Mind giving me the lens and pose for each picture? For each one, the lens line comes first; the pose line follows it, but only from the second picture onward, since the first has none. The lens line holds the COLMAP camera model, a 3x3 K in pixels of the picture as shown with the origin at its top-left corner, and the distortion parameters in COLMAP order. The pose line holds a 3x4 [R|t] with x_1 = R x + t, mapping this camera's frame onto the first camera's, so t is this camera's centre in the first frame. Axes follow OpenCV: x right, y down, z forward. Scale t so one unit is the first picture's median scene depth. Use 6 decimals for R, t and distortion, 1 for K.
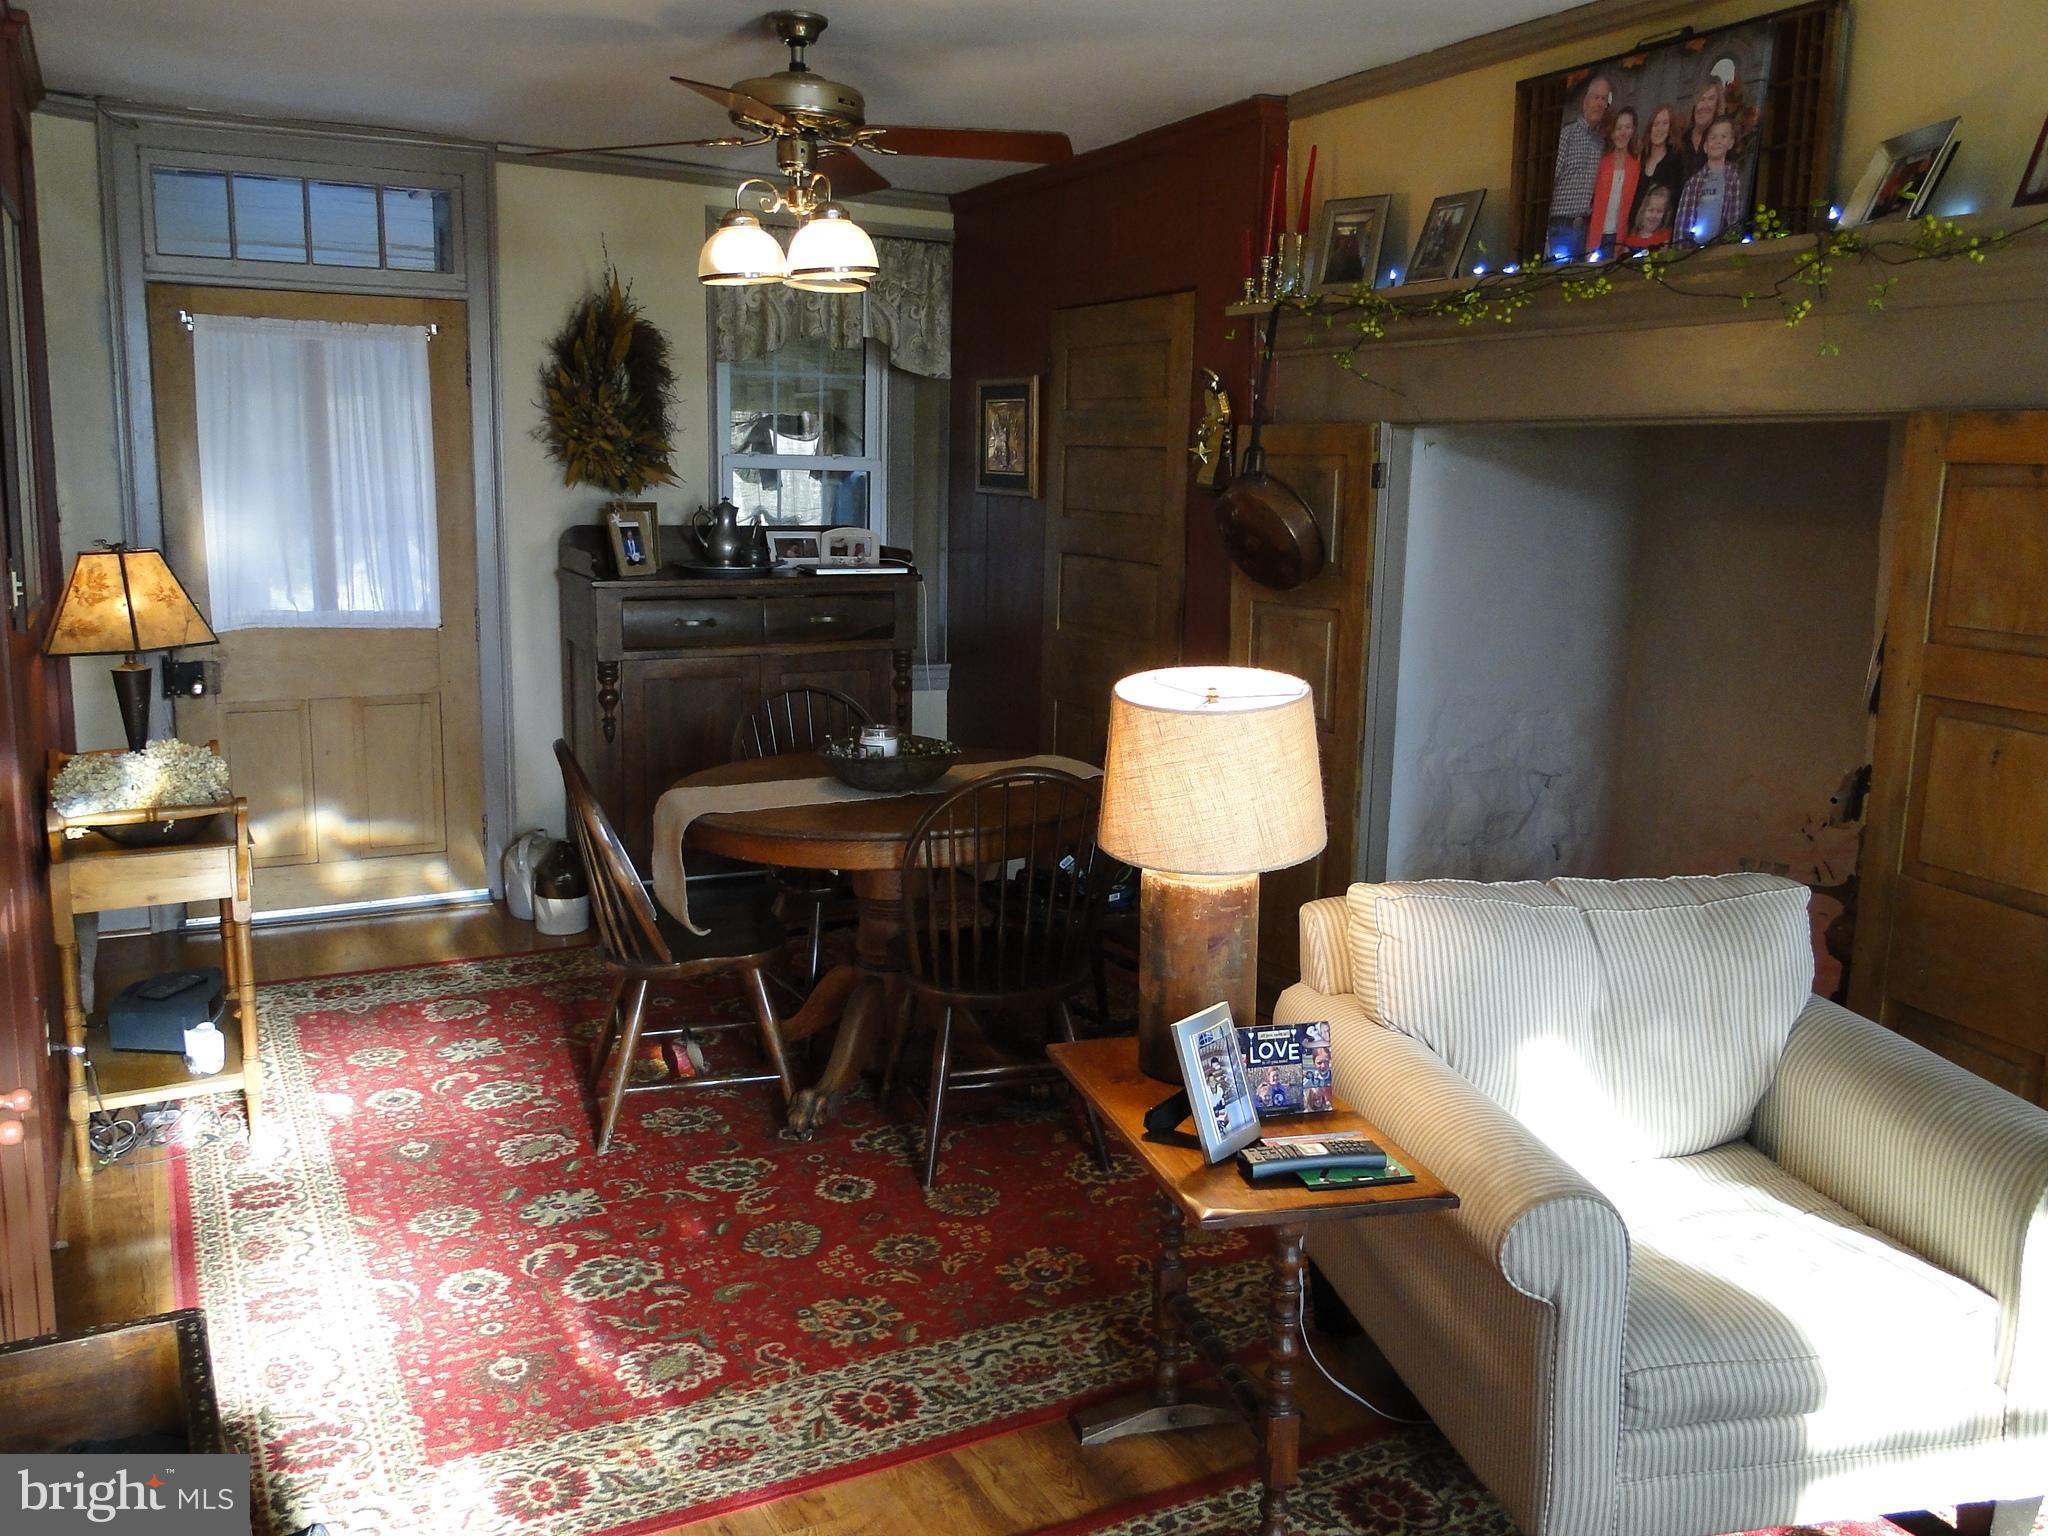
lens RADIAL K [[1692.5, 0, 1034.1], [0, 1692.5, 758.3], [0, 0, 1]] dist [0.003574, -0.025910]
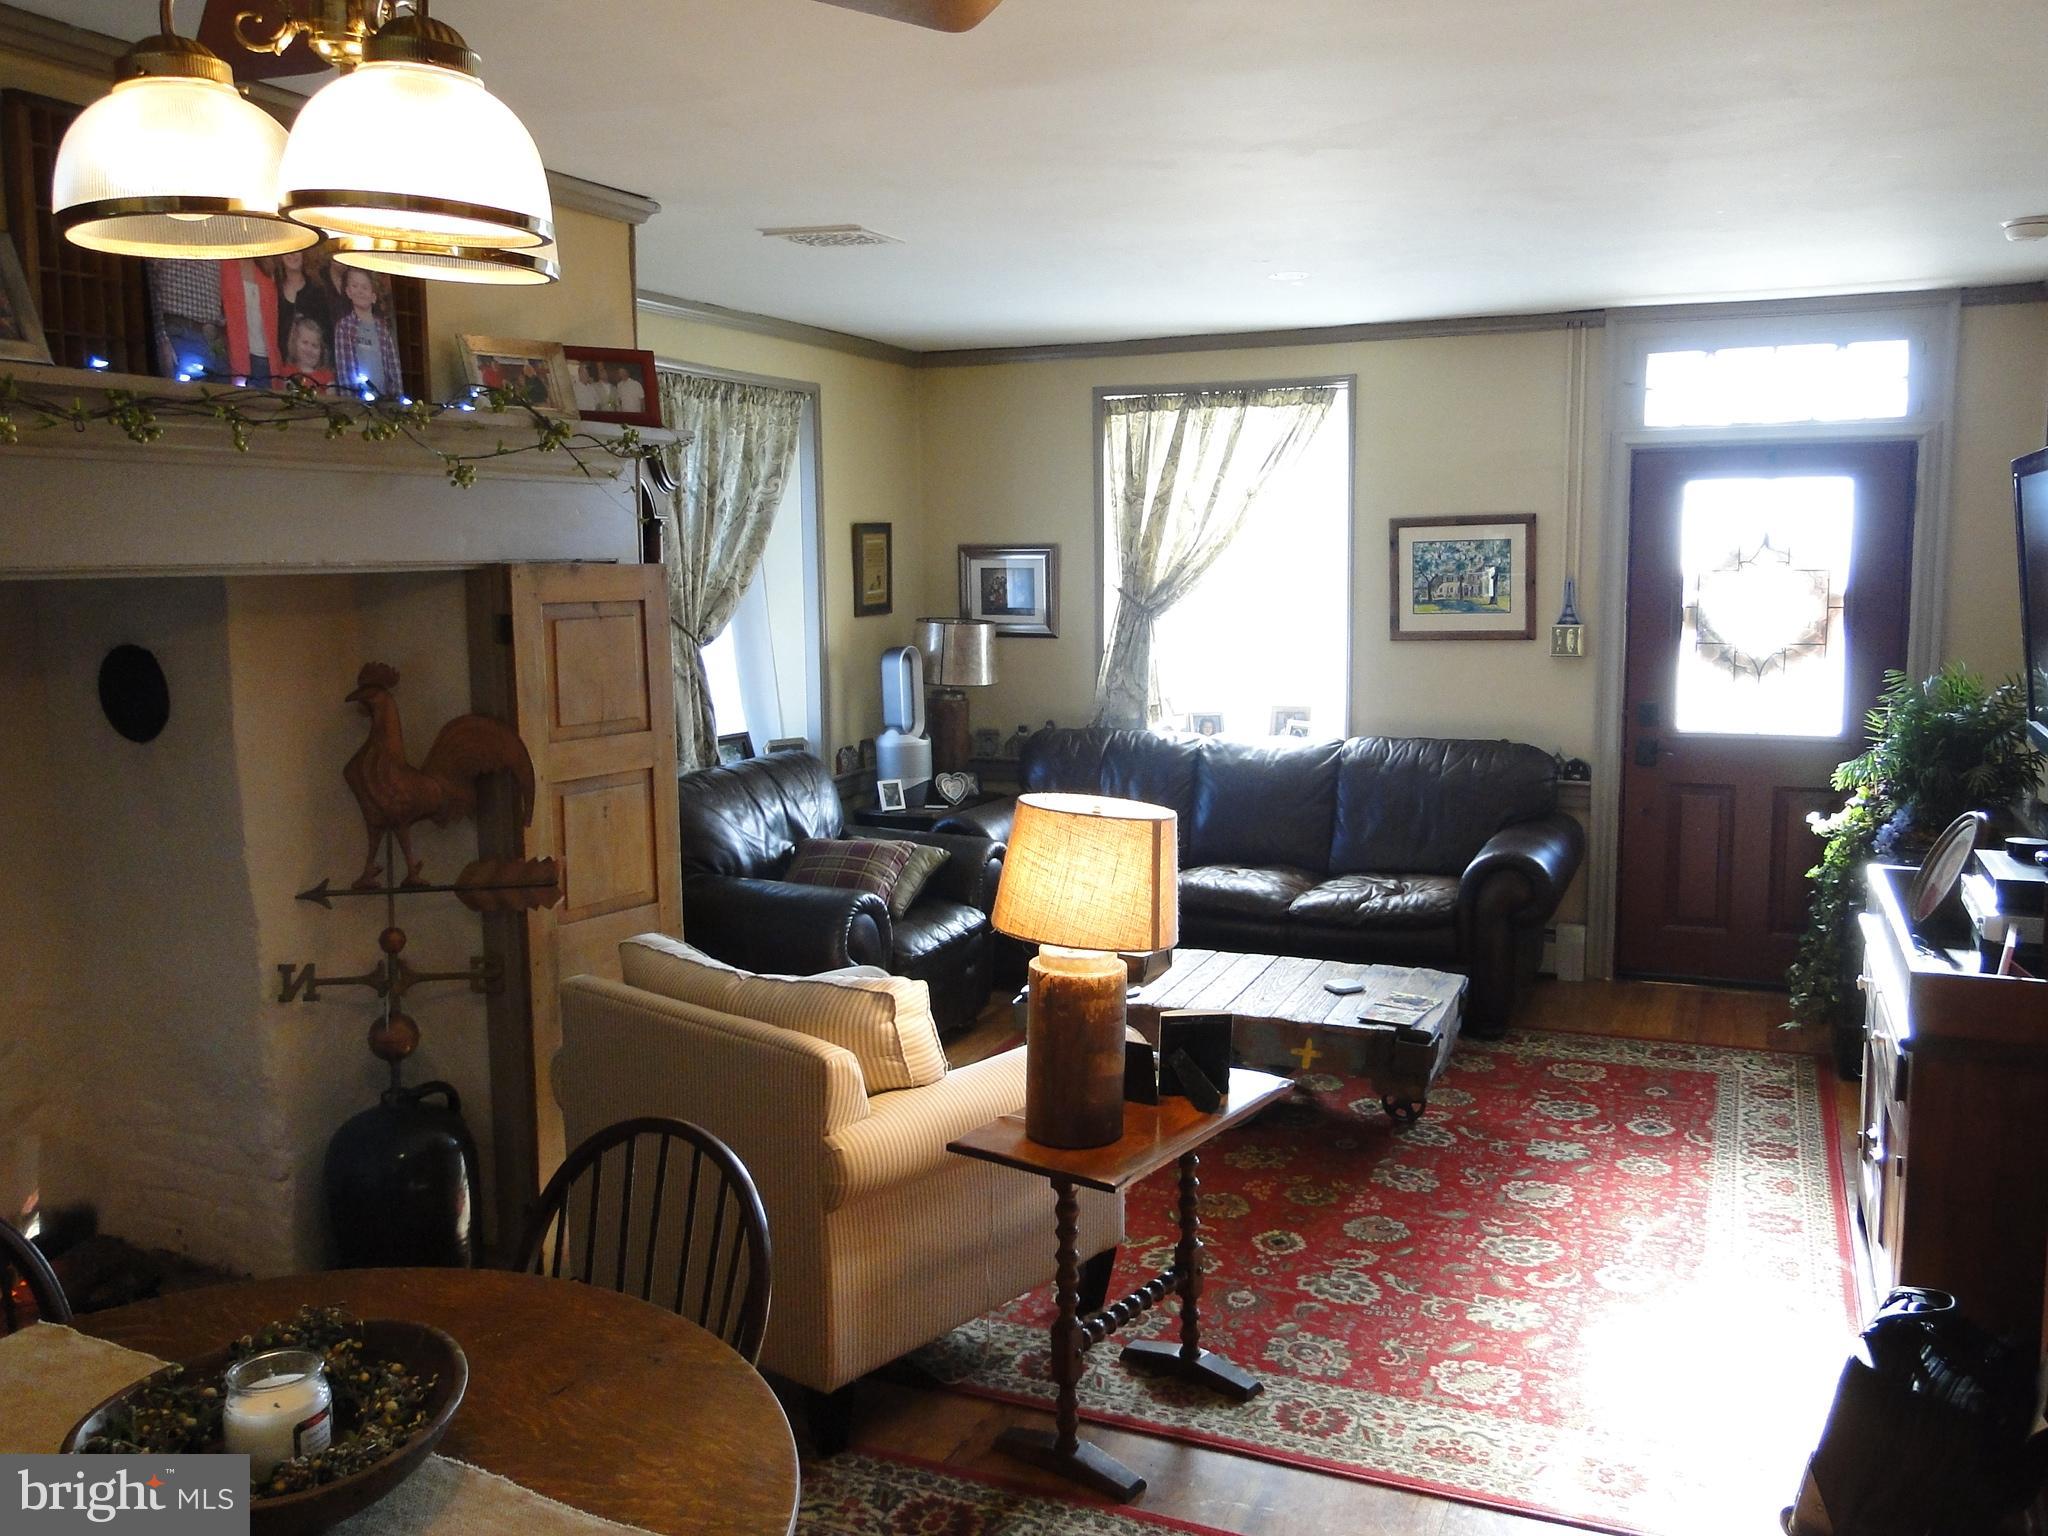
lens RADIAL K [[1692.5, 0, 1034.1], [0, 1692.5, 758.3], [0, 0, 1]] dist [0.003574, -0.025910]
pose [[-0.632267, -0.095866, 0.768796, -0.886389], [0.145696, 0.959898, 0.239517, -0.358865], [-0.760928, 0.263449, -0.592945, 1.770858]]
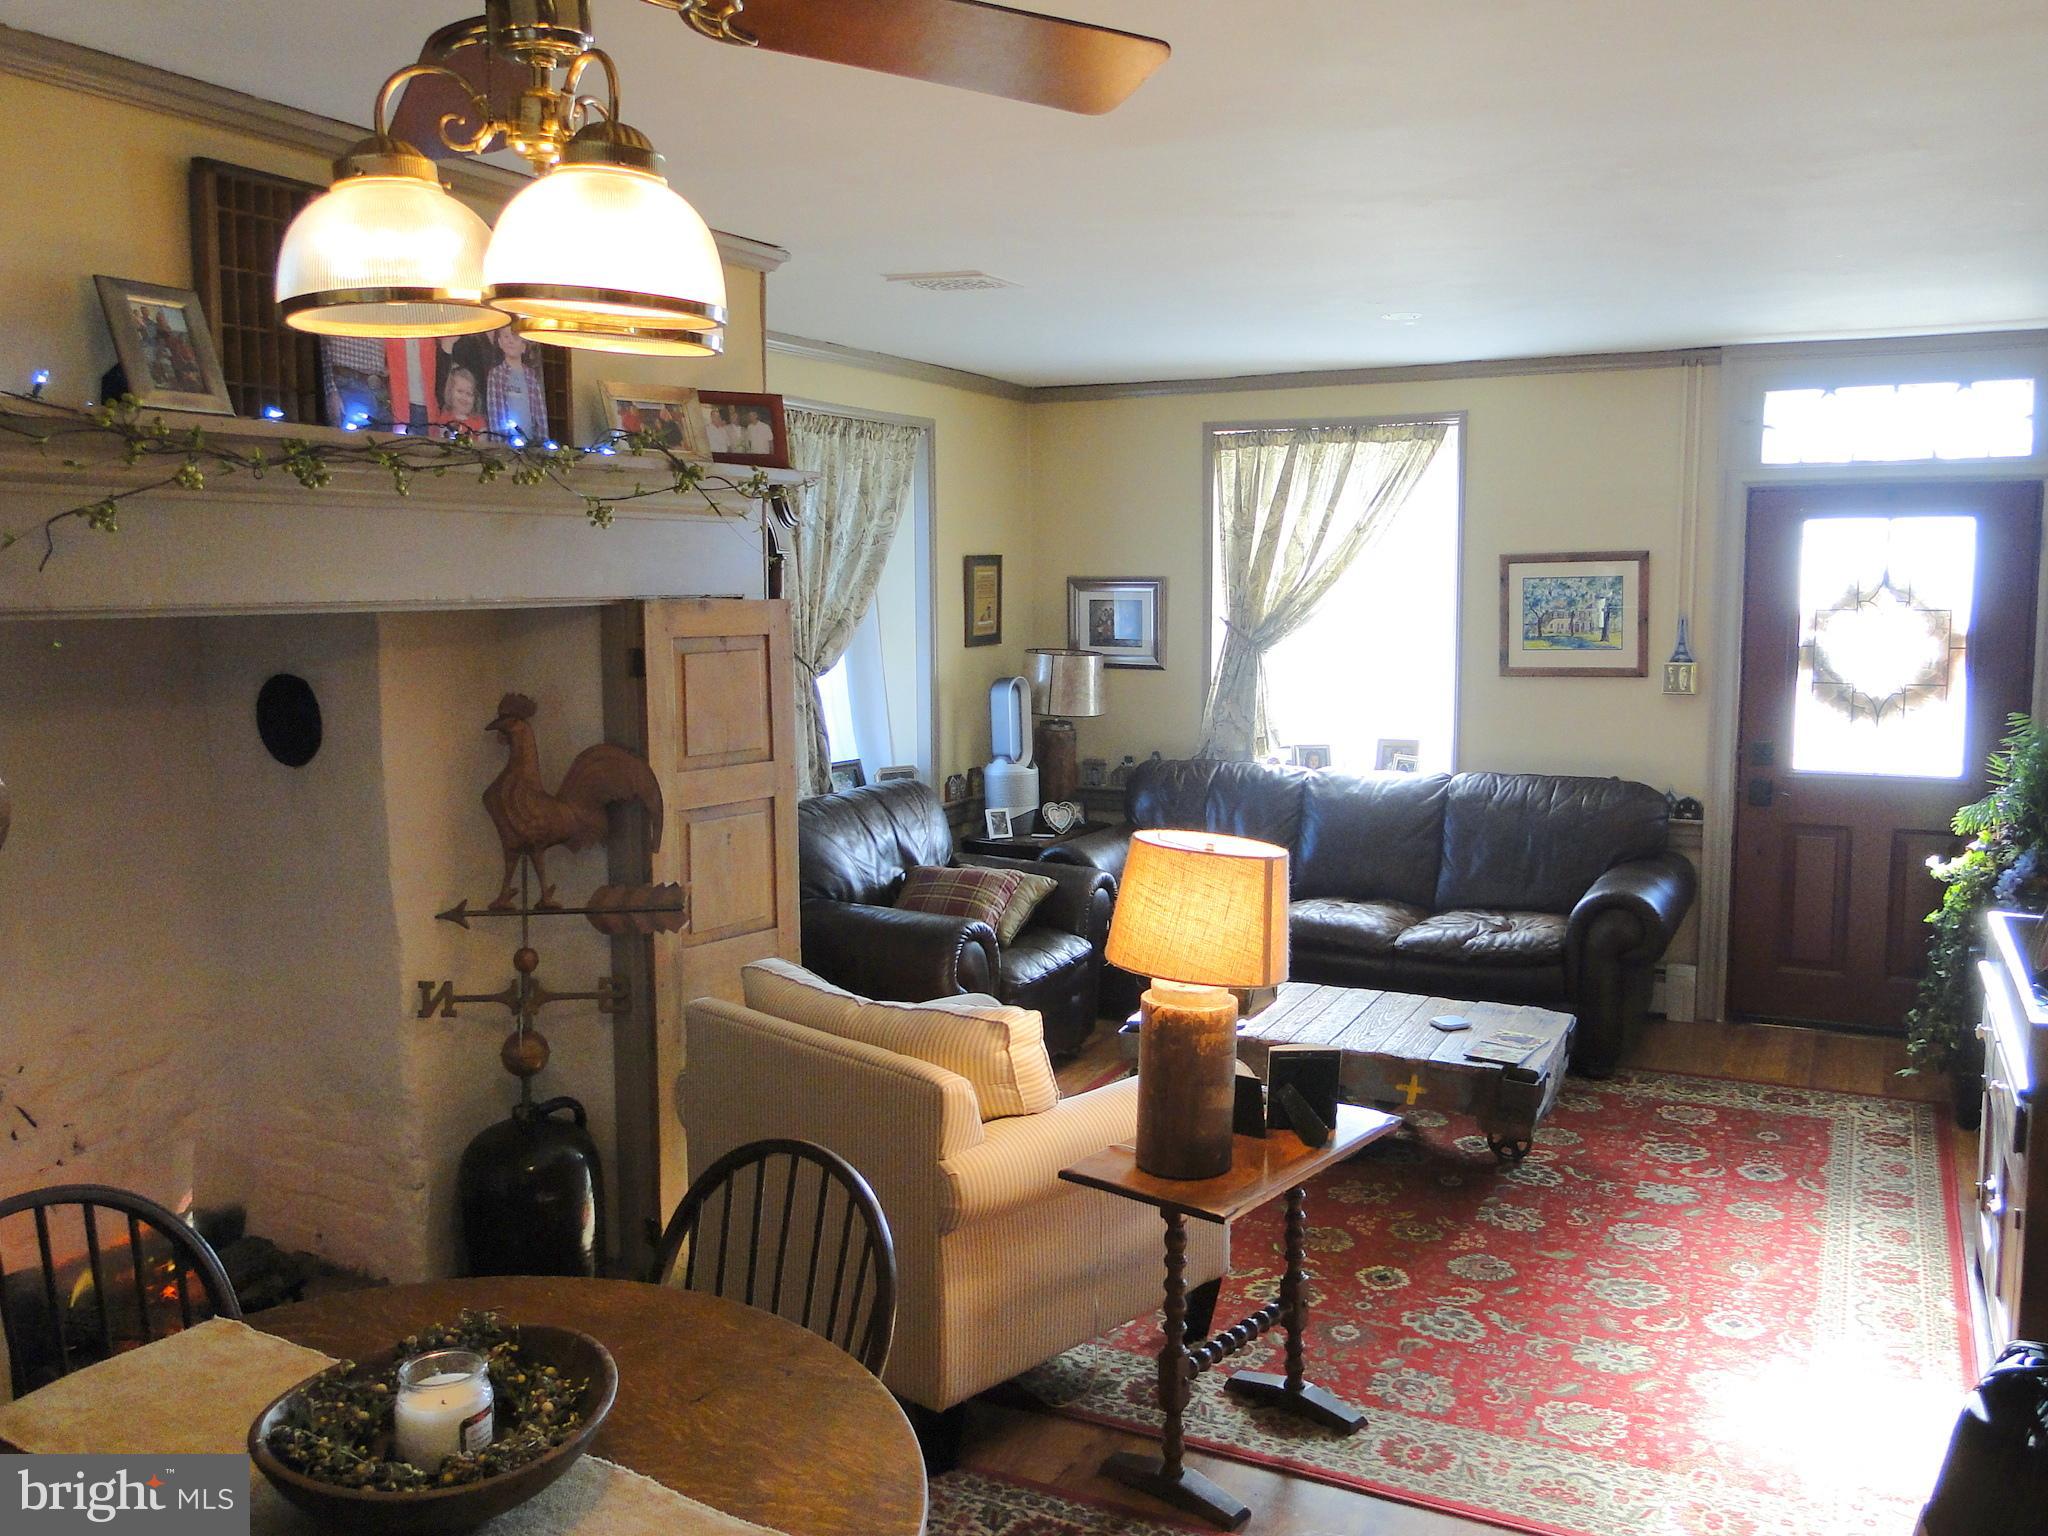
lens RADIAL K [[1692.5, 0, 1034.1], [0, 1692.5, 758.3], [0, 0, 1]] dist [0.003574, -0.025910]
pose [[-0.584872, -0.092366, 0.805850, -0.896554], [0.146515, 0.965123, 0.216960, -0.369677], [-0.797783, 0.244963, -0.550940, 1.786365]]
